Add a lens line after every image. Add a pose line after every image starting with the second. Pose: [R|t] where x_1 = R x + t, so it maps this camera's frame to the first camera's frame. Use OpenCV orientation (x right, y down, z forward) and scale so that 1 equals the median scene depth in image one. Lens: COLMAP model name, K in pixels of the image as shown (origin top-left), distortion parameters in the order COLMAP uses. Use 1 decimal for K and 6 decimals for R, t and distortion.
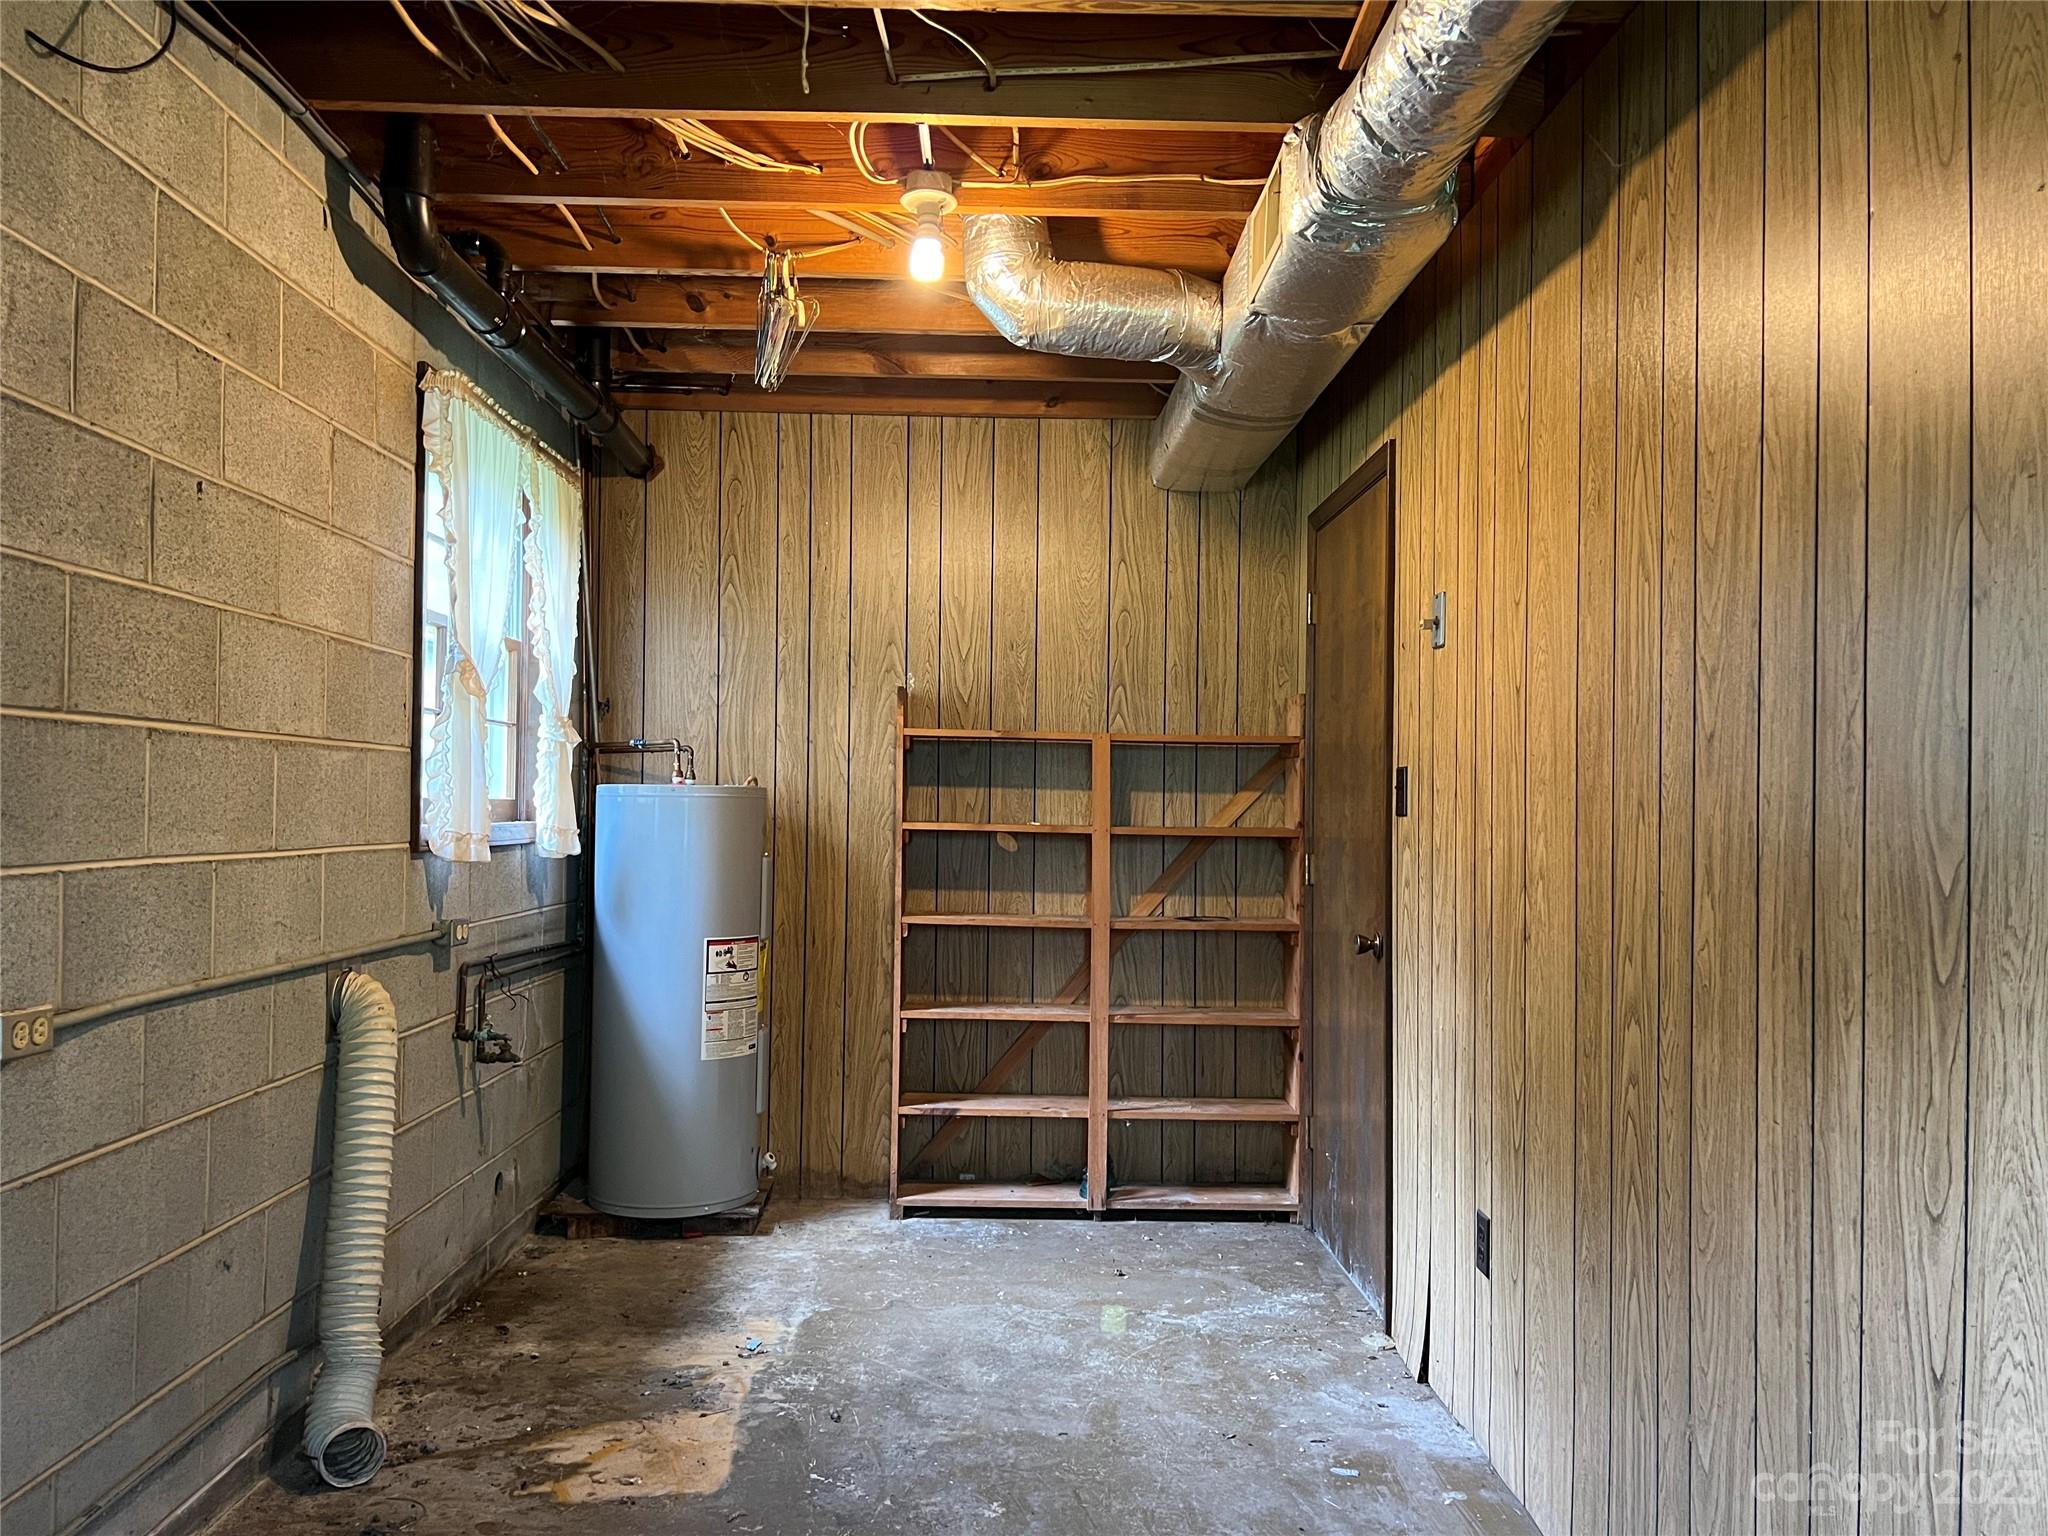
lens RADIAL K [[1552.1, 0, 1024.0], [0, 1552.1, 768.0], [0, 0, 1]] dist [0.043392, -0.048189]
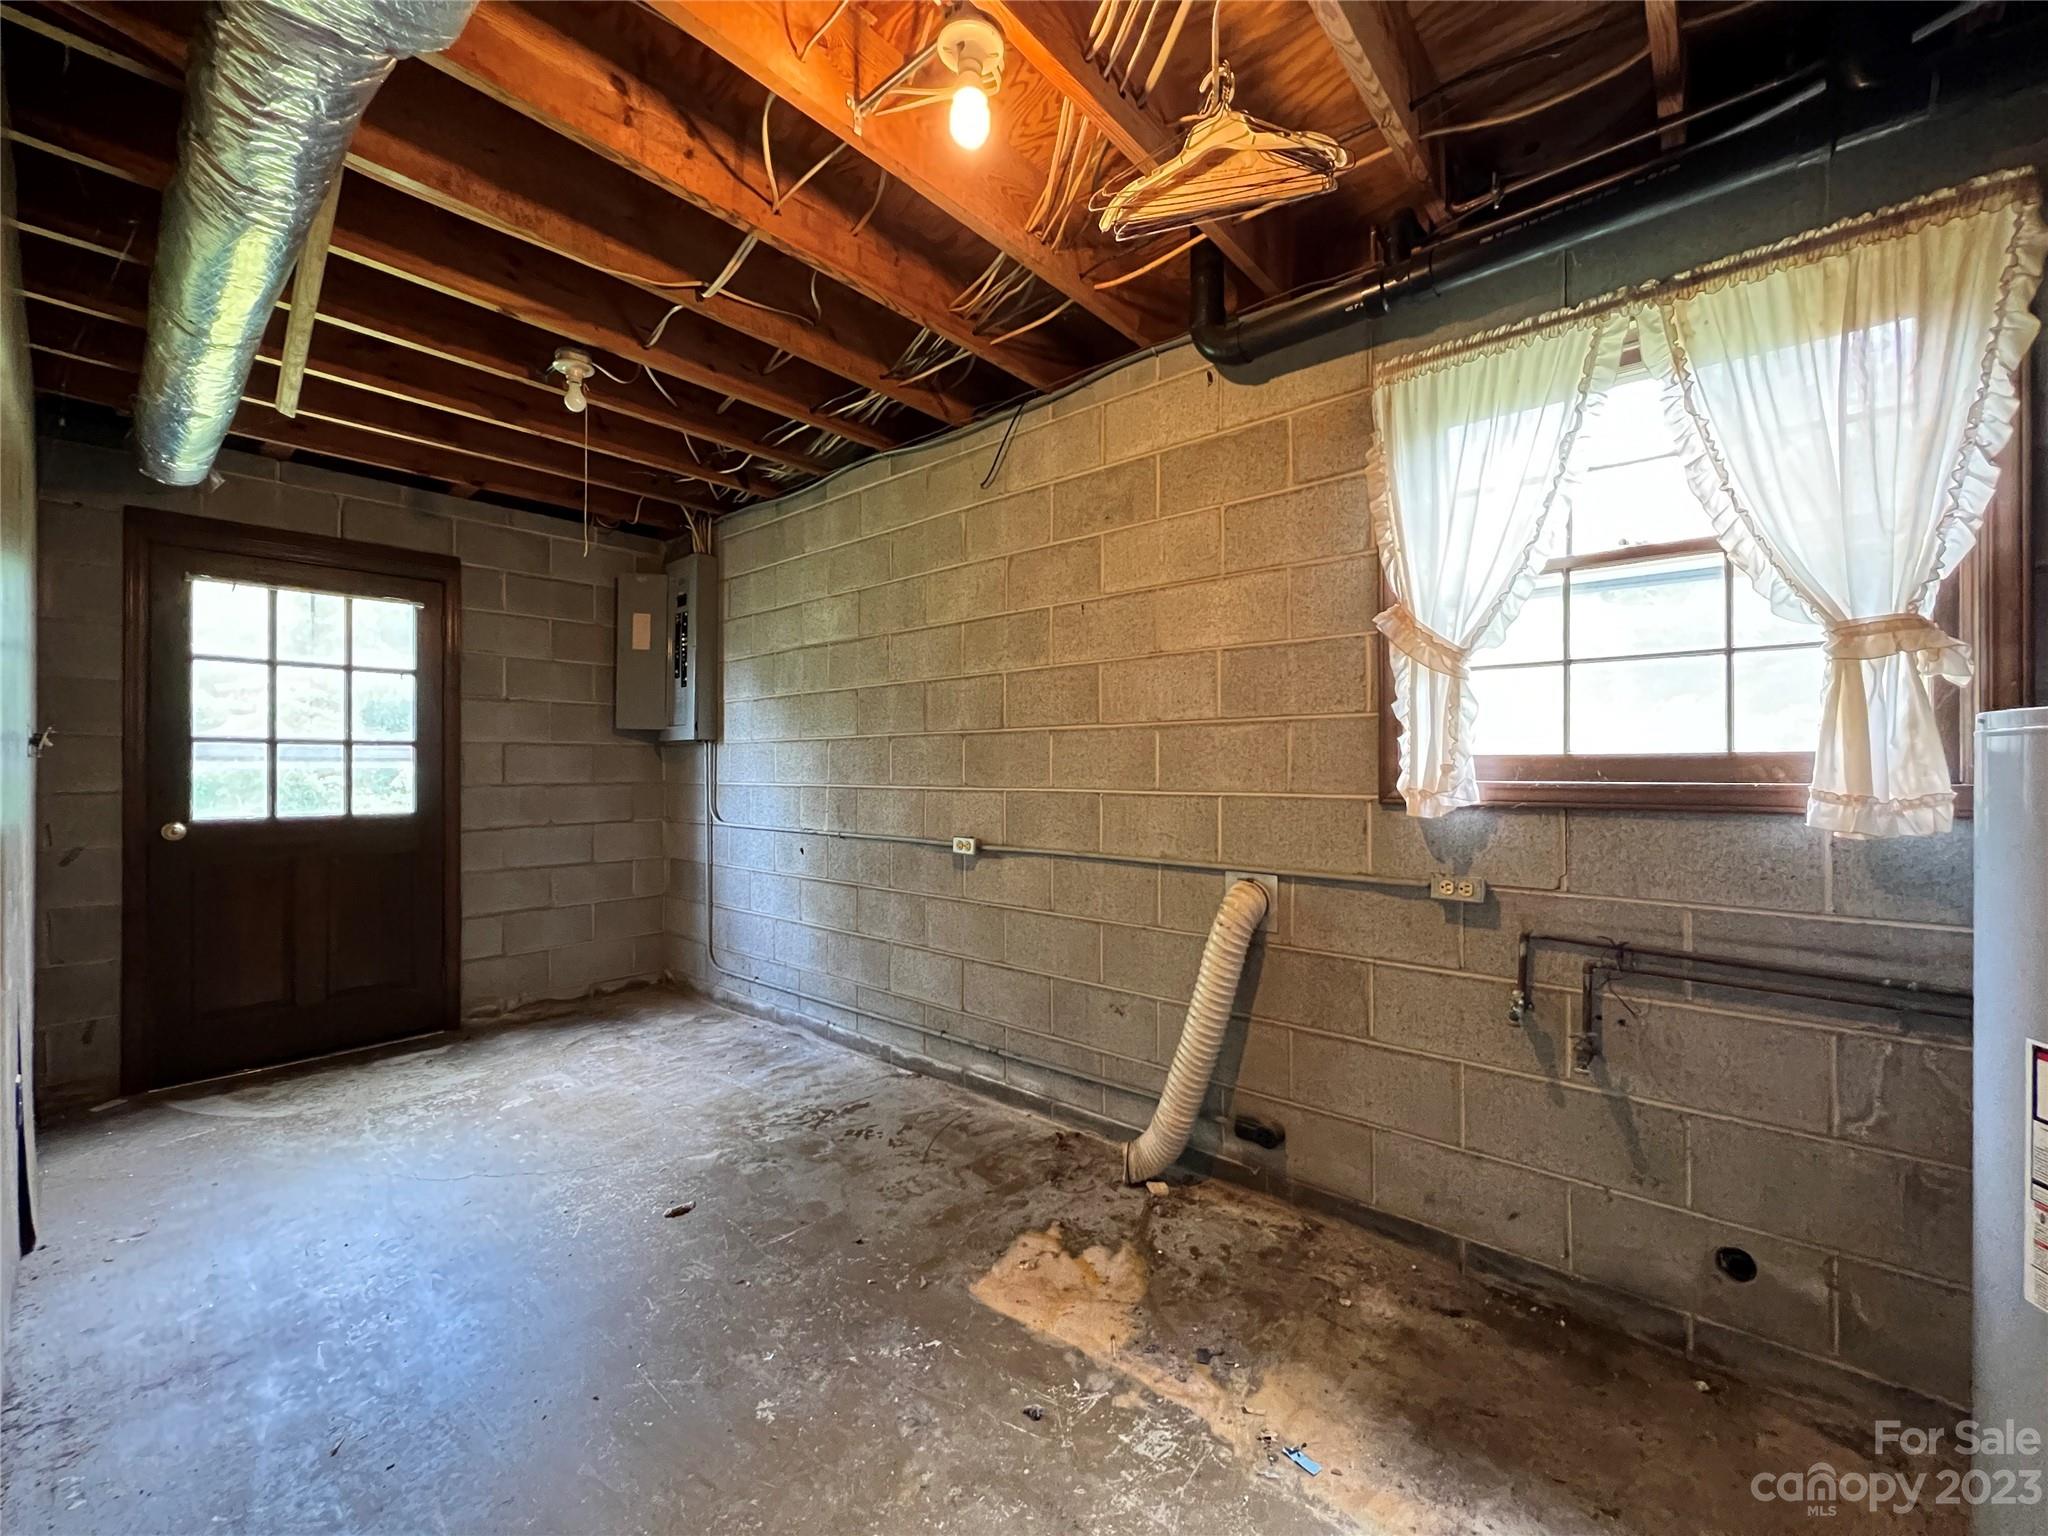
lens RADIAL K [[826.7, 0, 1024.0], [0, 826.7, 768.0], [0, 0, 1]] dist [0.008606, 0.000030]
pose [[-0.668910, -0.013457, -0.743222, 0.255063], [0.010869, 0.999552, -0.027881, 0.045032], [0.743264, -0.026728, -0.668464, 1.331982]]
